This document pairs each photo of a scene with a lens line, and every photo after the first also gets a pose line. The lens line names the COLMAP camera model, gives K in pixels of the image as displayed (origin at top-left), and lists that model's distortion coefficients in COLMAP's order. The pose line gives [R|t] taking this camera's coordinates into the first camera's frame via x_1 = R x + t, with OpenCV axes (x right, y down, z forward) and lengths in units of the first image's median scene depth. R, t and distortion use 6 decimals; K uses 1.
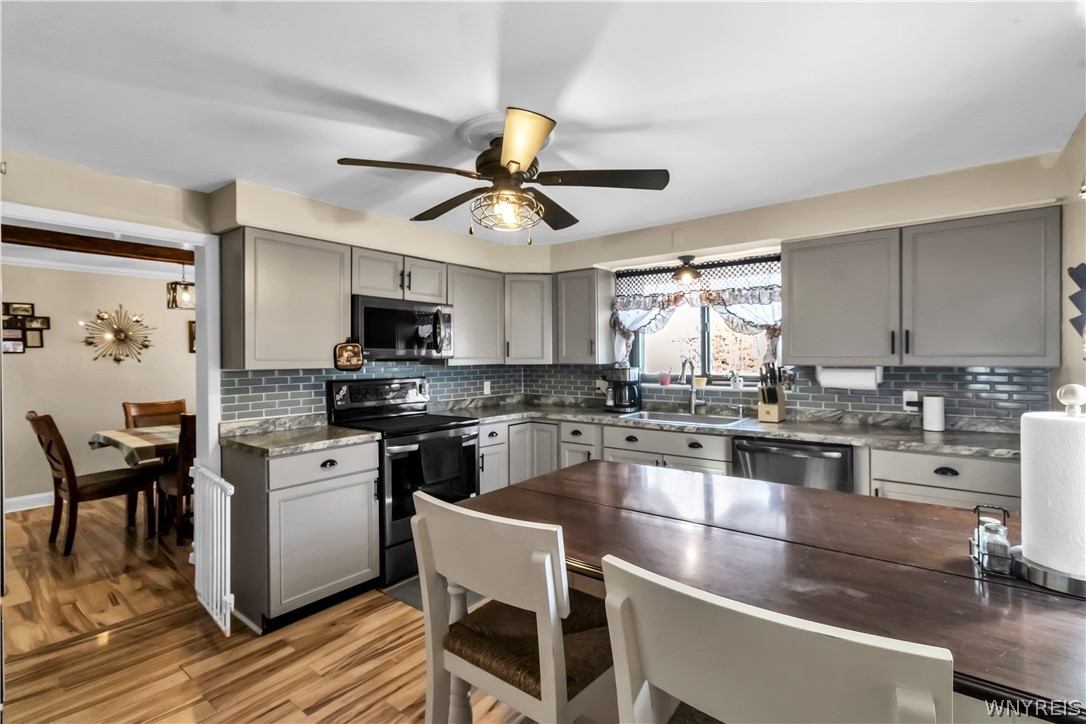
lens RADIAL K [[498.7, 0, 542.1], [0, 498.7, 360.9], [0, 0, 1]] dist [0.001276, 0.000226]
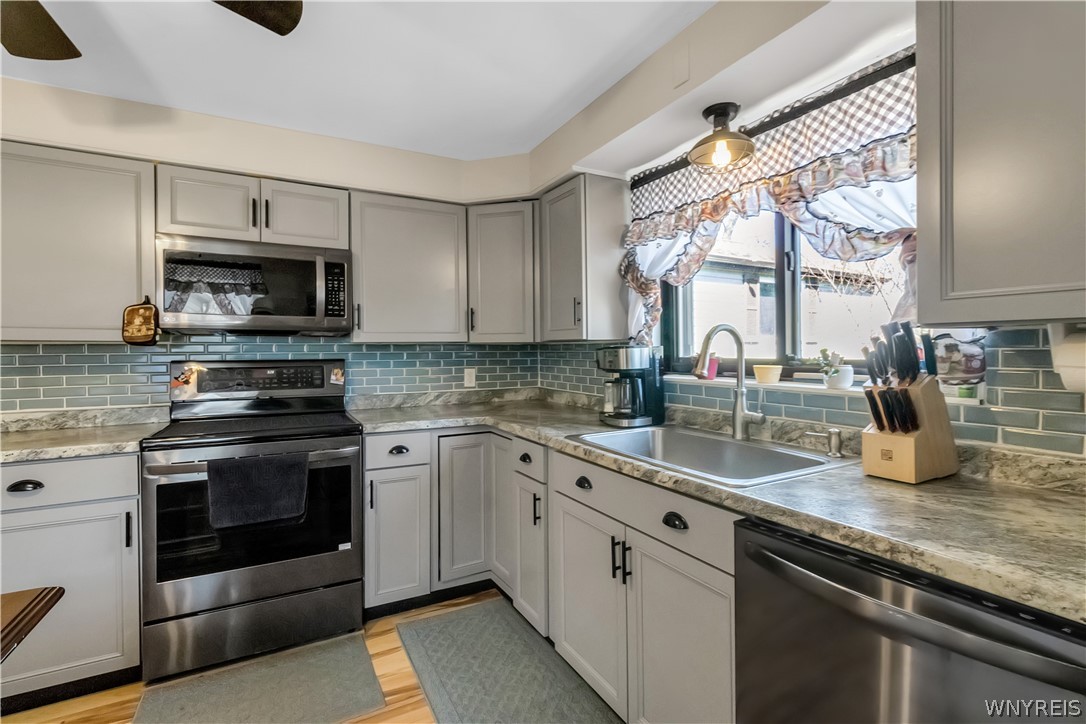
lens RADIAL K [[499.9, 0, 548.4], [0, 499.9, 355.0], [0, 0, 1]] dist [0.000750, -0.000390]
pose [[0.922055, 0.004164, -0.387038, 0.344018], [-0.003087, 0.999989, 0.003403, 0.026065], [0.387048, -0.001943, 0.922058, 0.524707]]
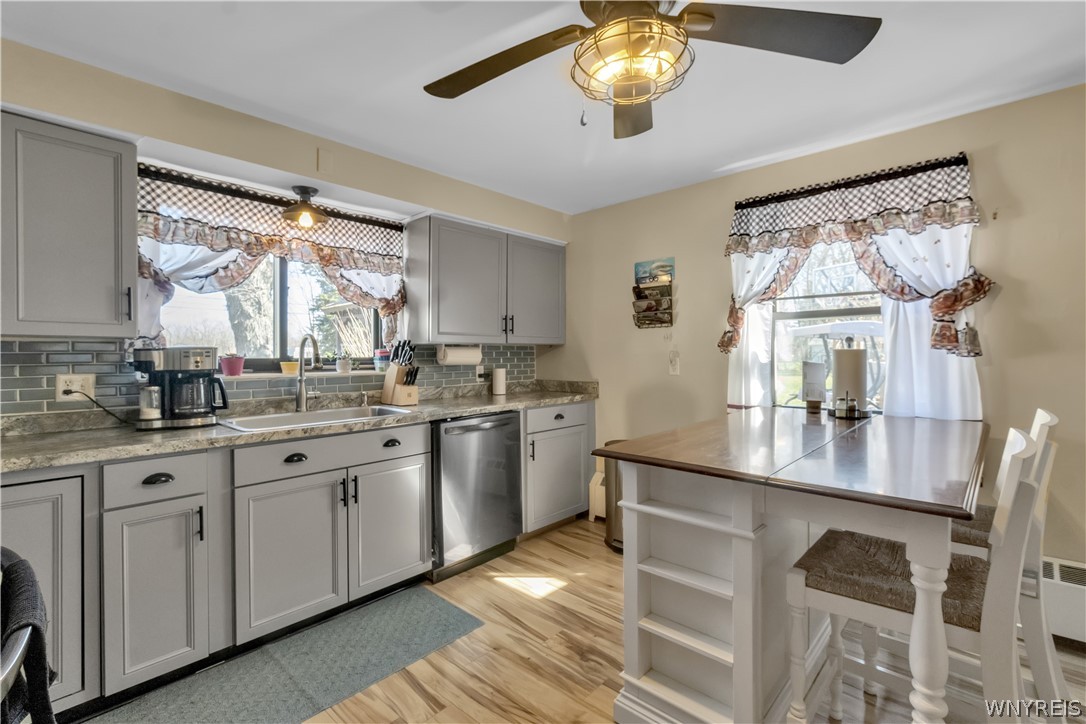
lens RADIAL K [[499.9, 0, 553.5], [0, 499.9, 354.3], [0, 0, 1]] dist [0.000750, -0.000390]
pose [[0.055075, 0.004933, 0.998470, -0.422974], [0.013178, 0.999897, -0.005667, 0.036014], [-0.998395, 0.013470, 0.055005, 0.651897]]
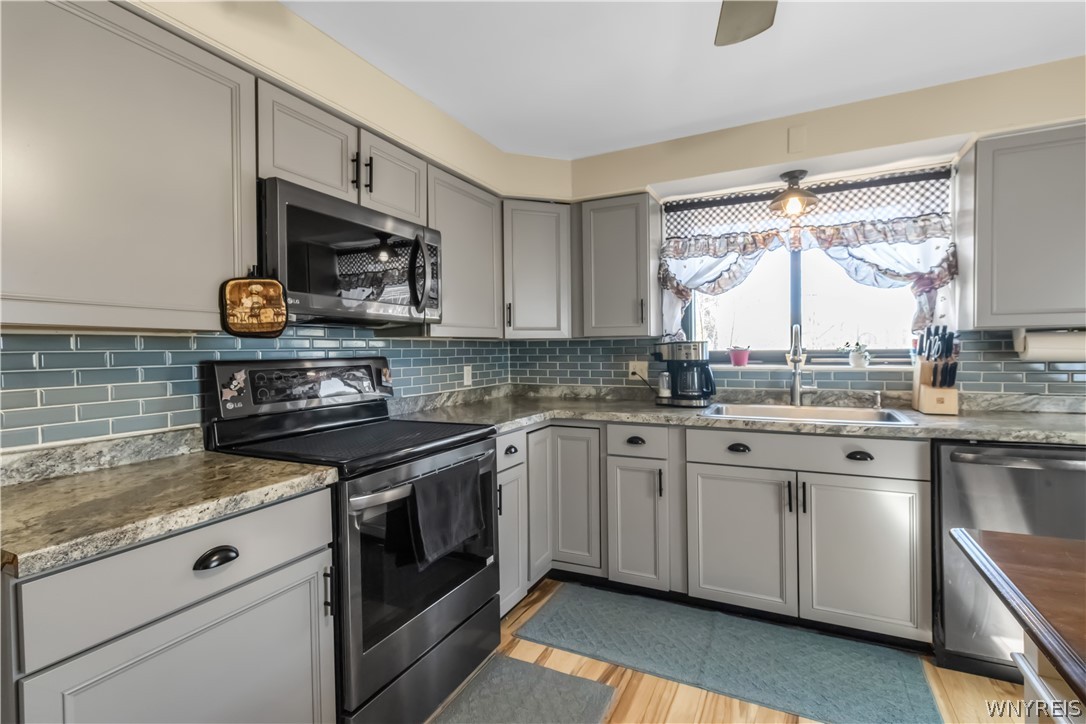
lens RADIAL K [[499.9, 0, 543.9], [0, 499.9, 357.0], [0, 0, 1]] dist [0.000750, -0.000390]
pose [[0.978083, -0.010024, 0.207975, -0.196501], [0.008971, 0.999942, 0.006005, 0.034375], [-0.208023, -0.004008, 0.978116, 0.432226]]
